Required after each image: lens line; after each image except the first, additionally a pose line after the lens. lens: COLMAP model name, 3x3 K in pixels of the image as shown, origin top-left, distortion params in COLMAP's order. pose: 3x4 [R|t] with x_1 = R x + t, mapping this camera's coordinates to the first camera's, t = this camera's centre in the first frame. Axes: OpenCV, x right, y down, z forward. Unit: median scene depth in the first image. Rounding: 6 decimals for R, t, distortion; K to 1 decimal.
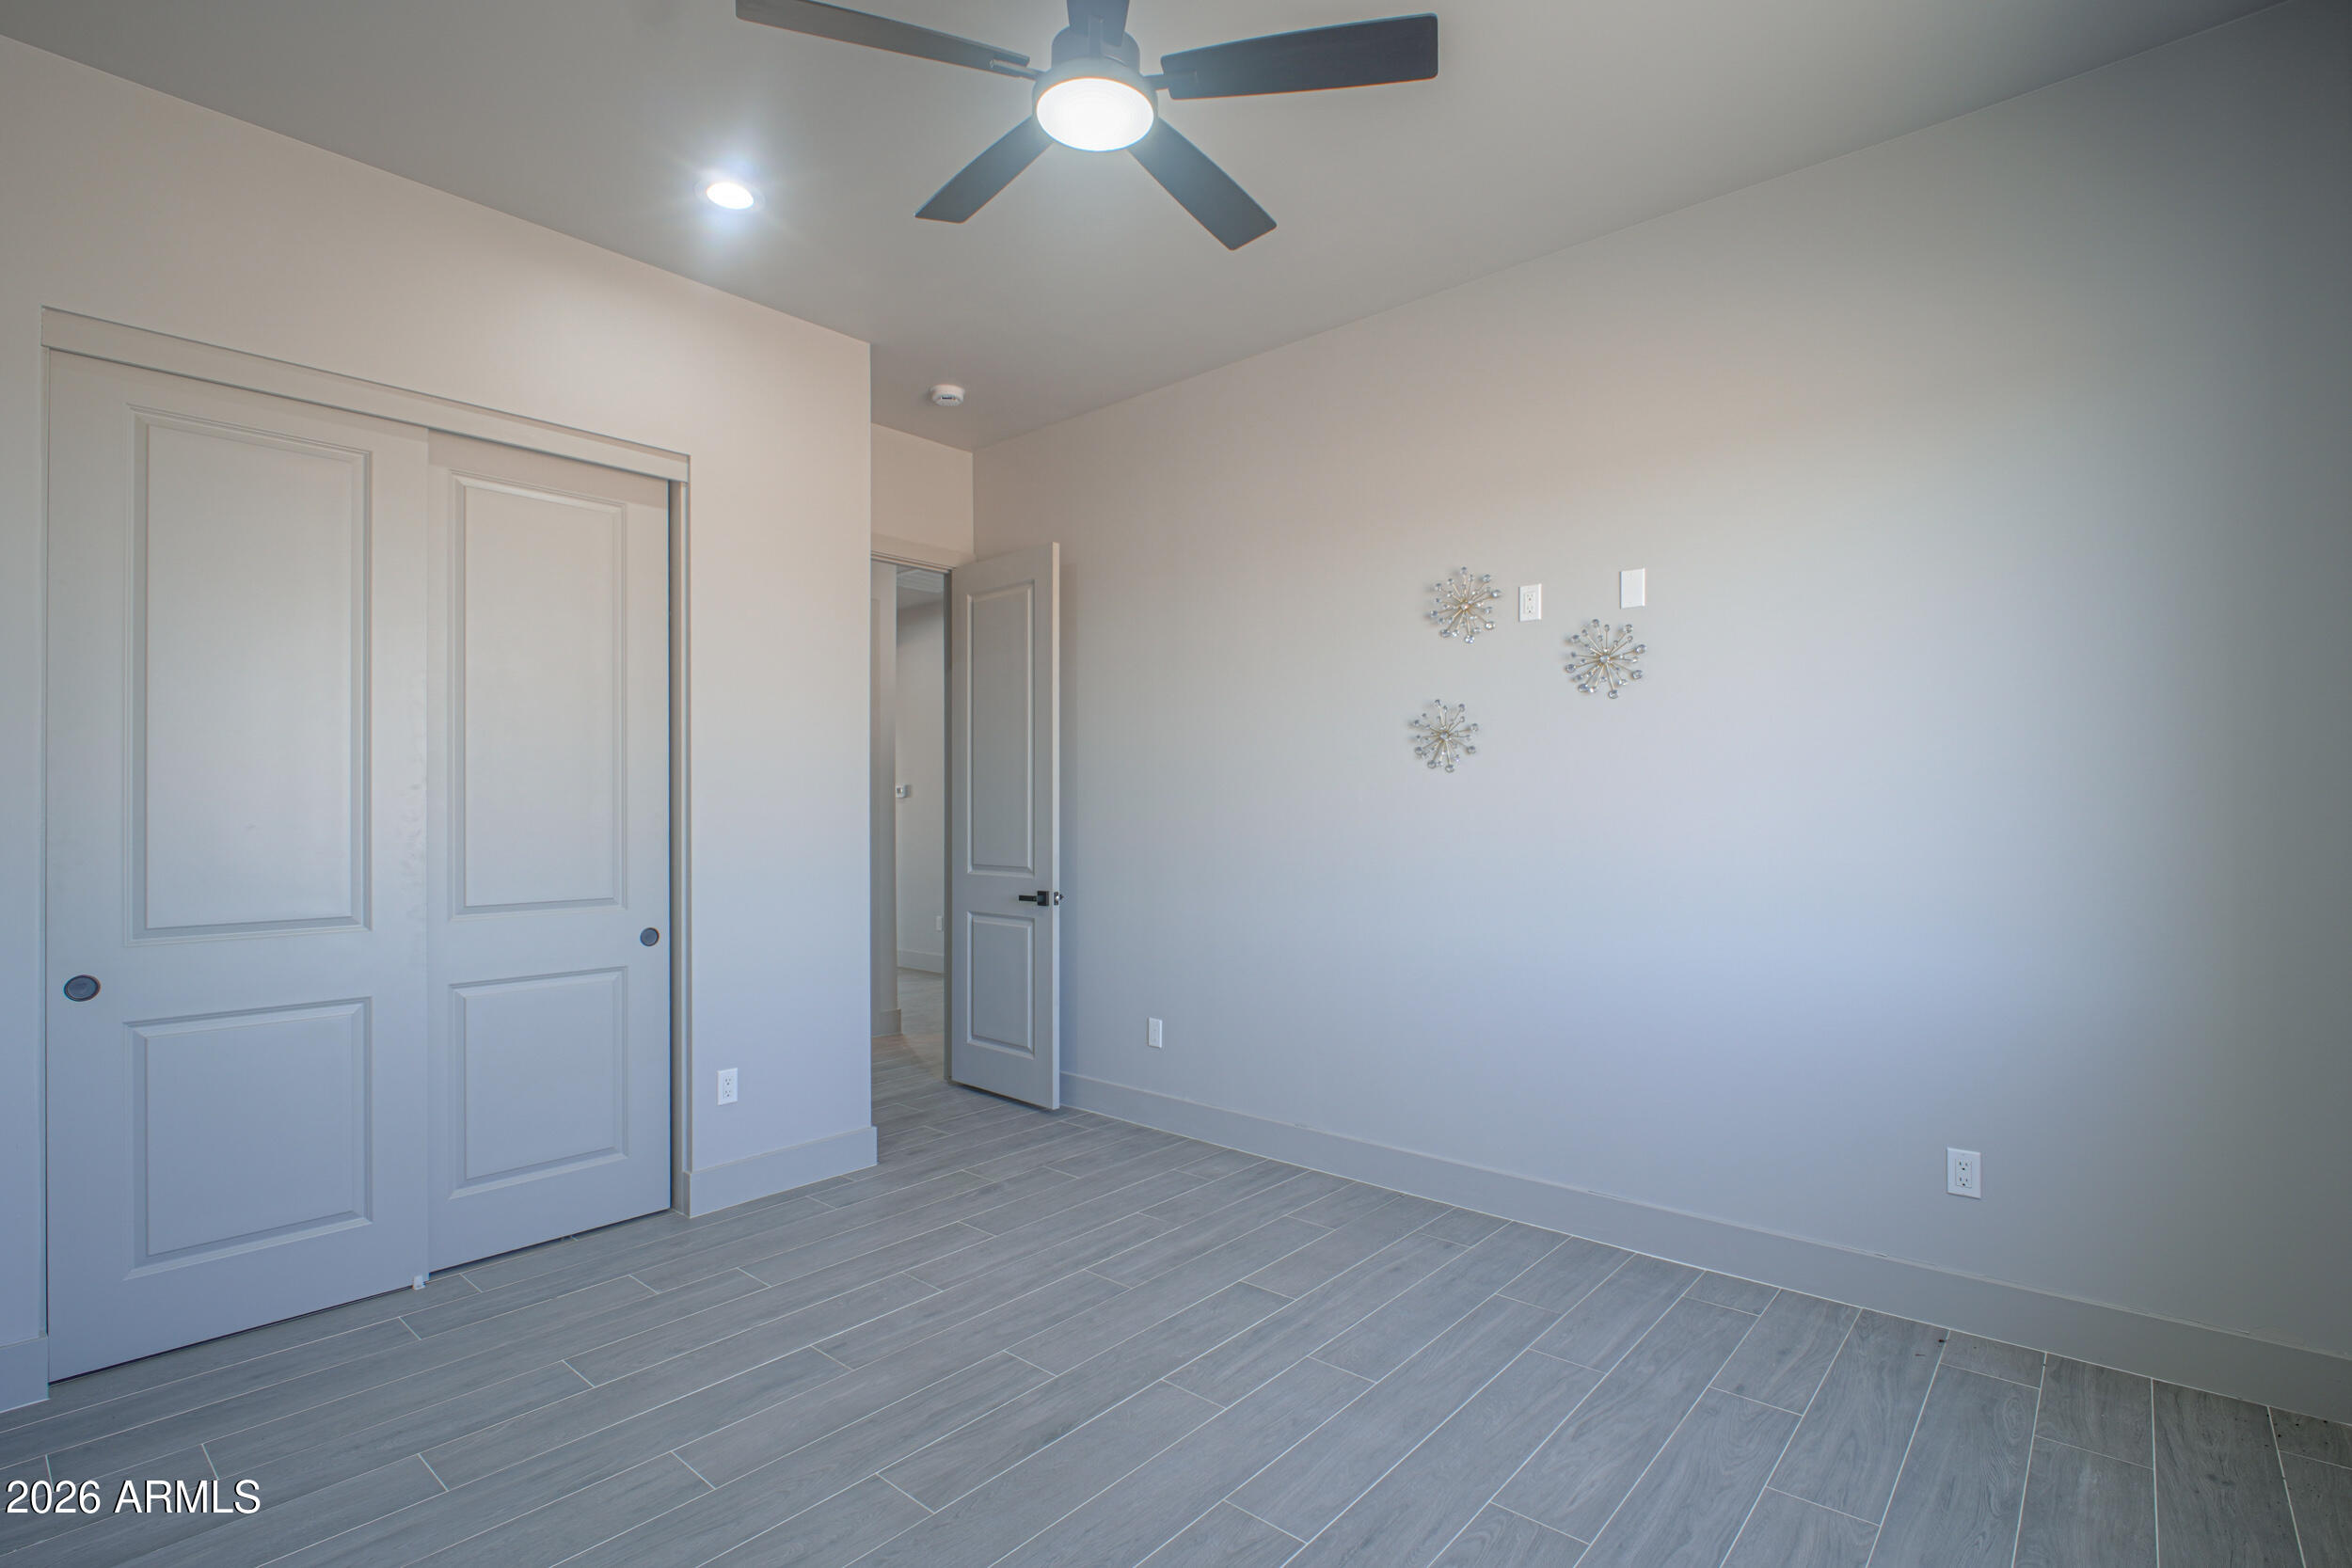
lens RADIAL K [[1062.9, 0, 1186.2], [0, 1062.9, 800.5], [0, 0, 1]] dist [0.001053, -0.009238]
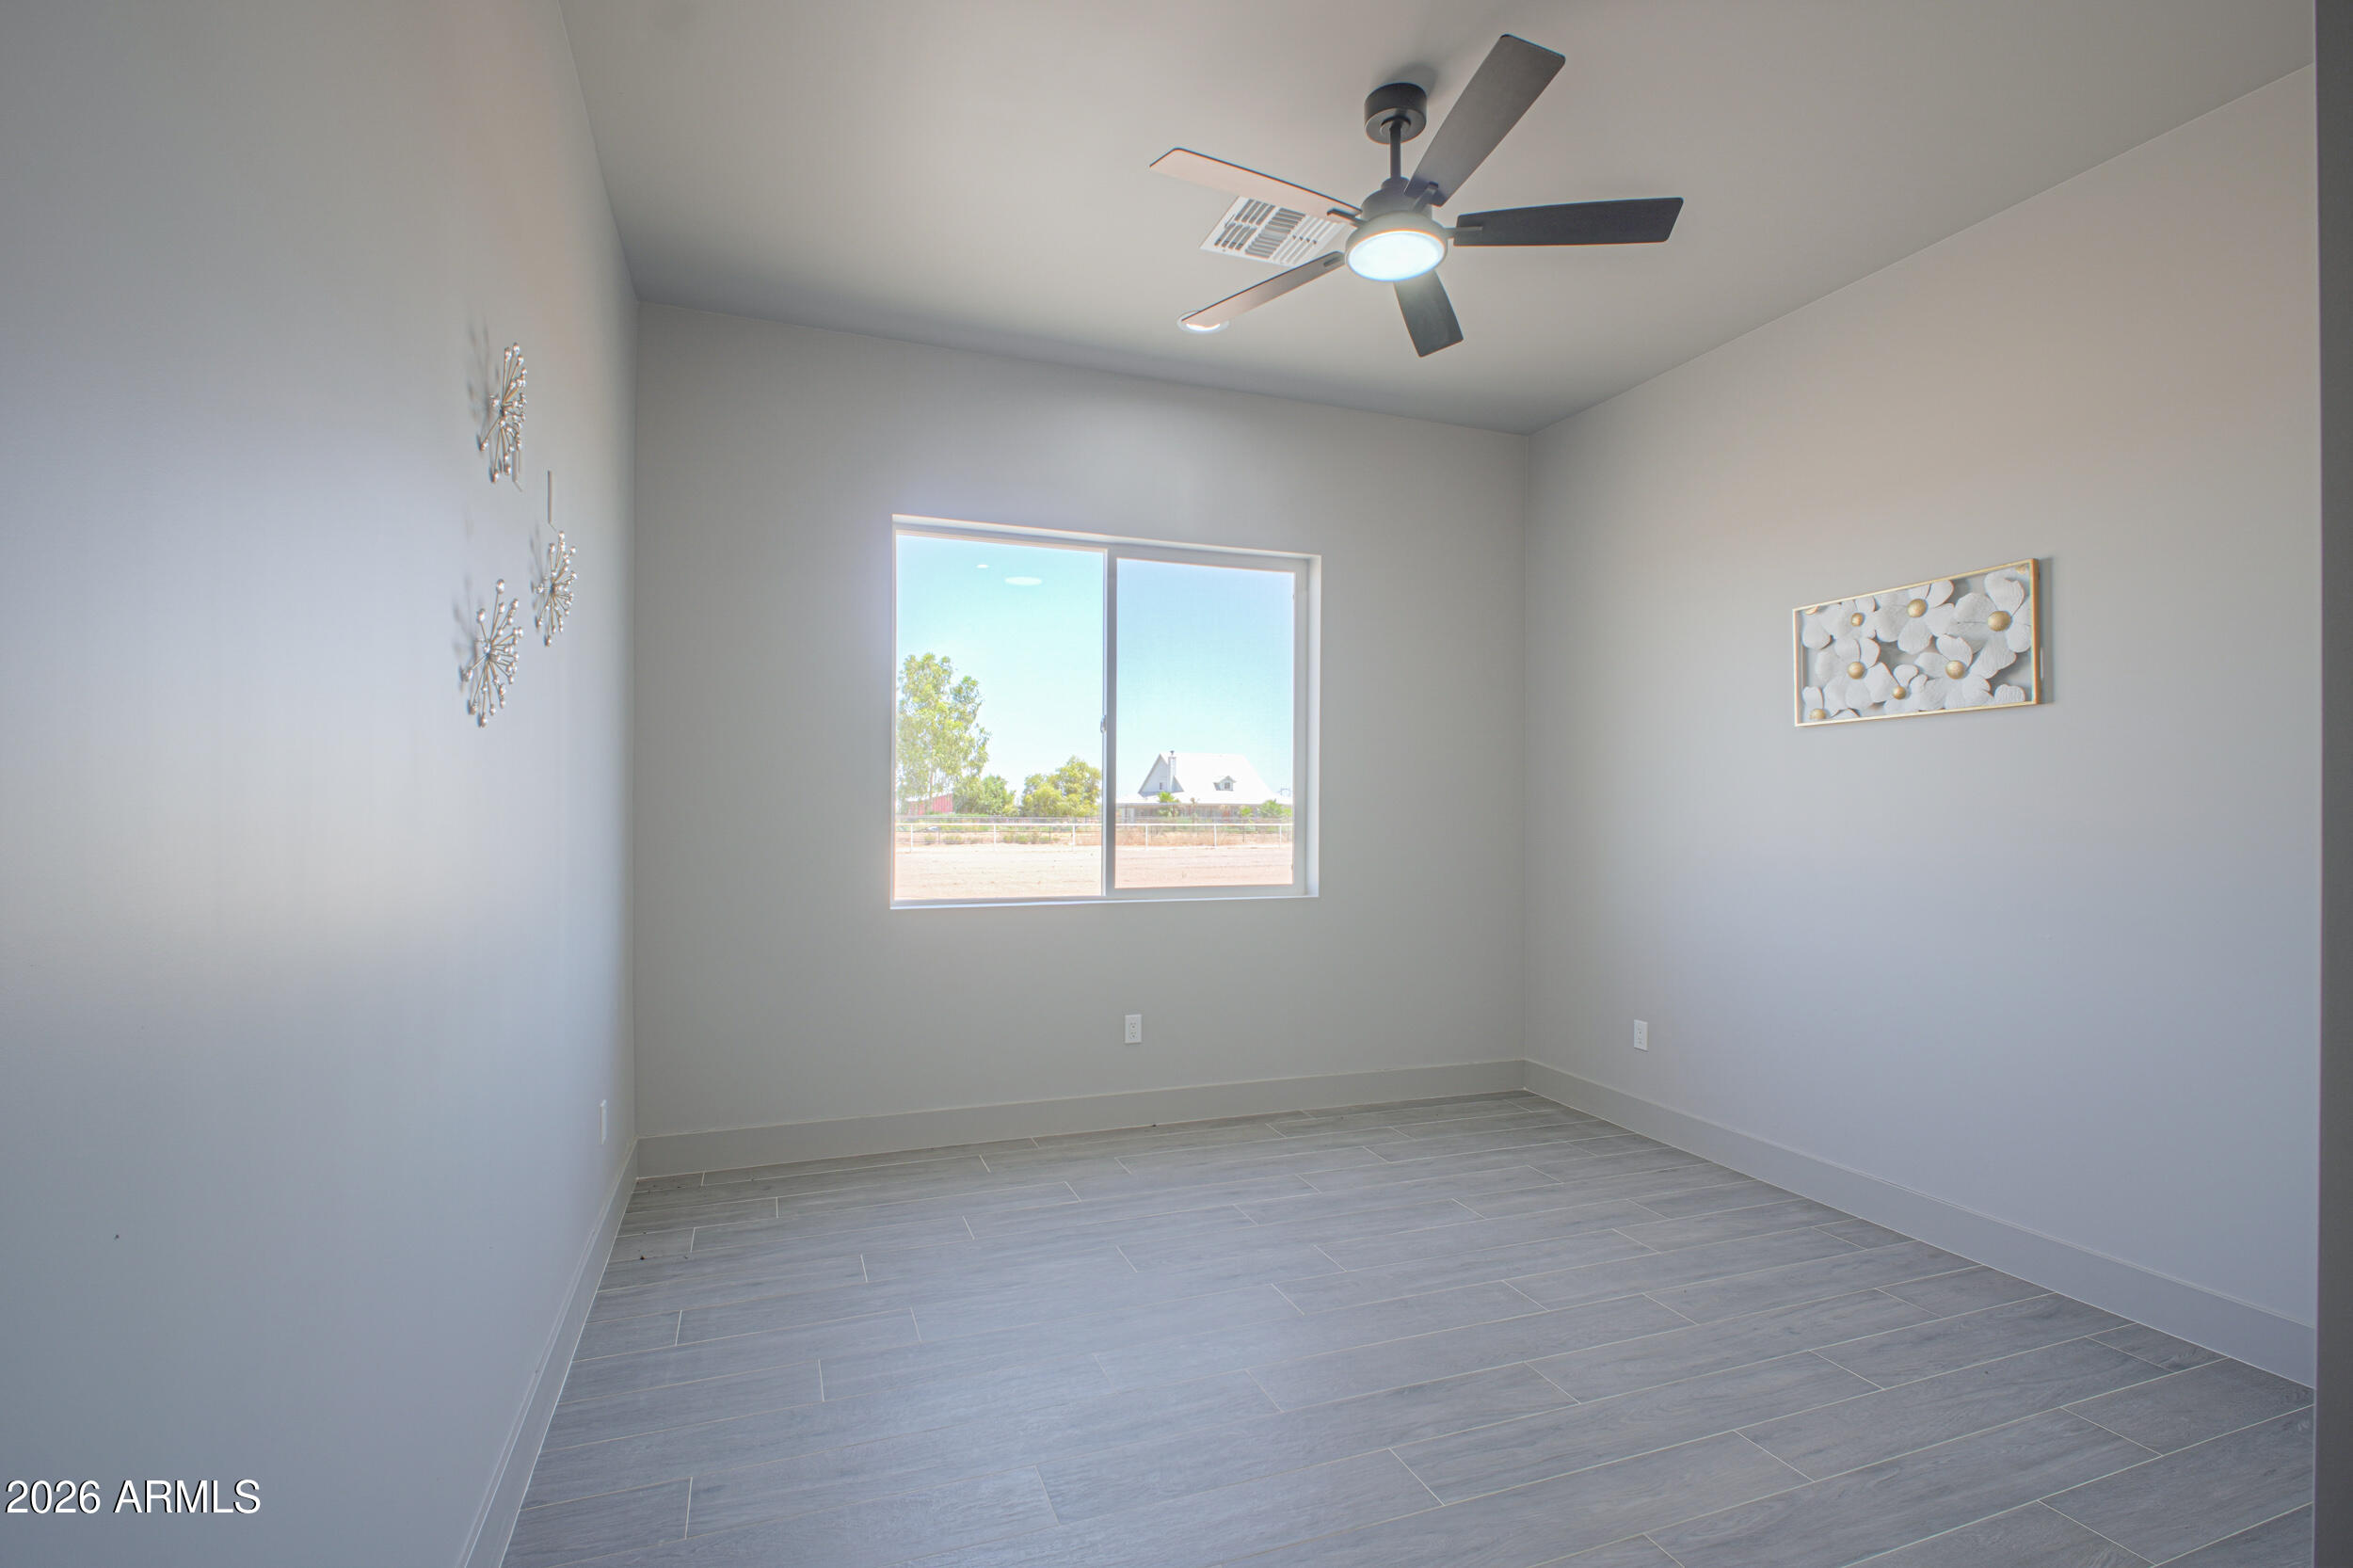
lens RADIAL K [[1063.5, 0, 1186.7], [0, 1063.5, 800.5], [0, 0, 1]] dist [0.001053, -0.009238]
pose [[-0.877081, 0.001895, 0.480339, -0.422394], [-0.006960, 0.999837, -0.016654, 0.025781], [-0.480292, -0.017950, -0.876925, 1.978725]]
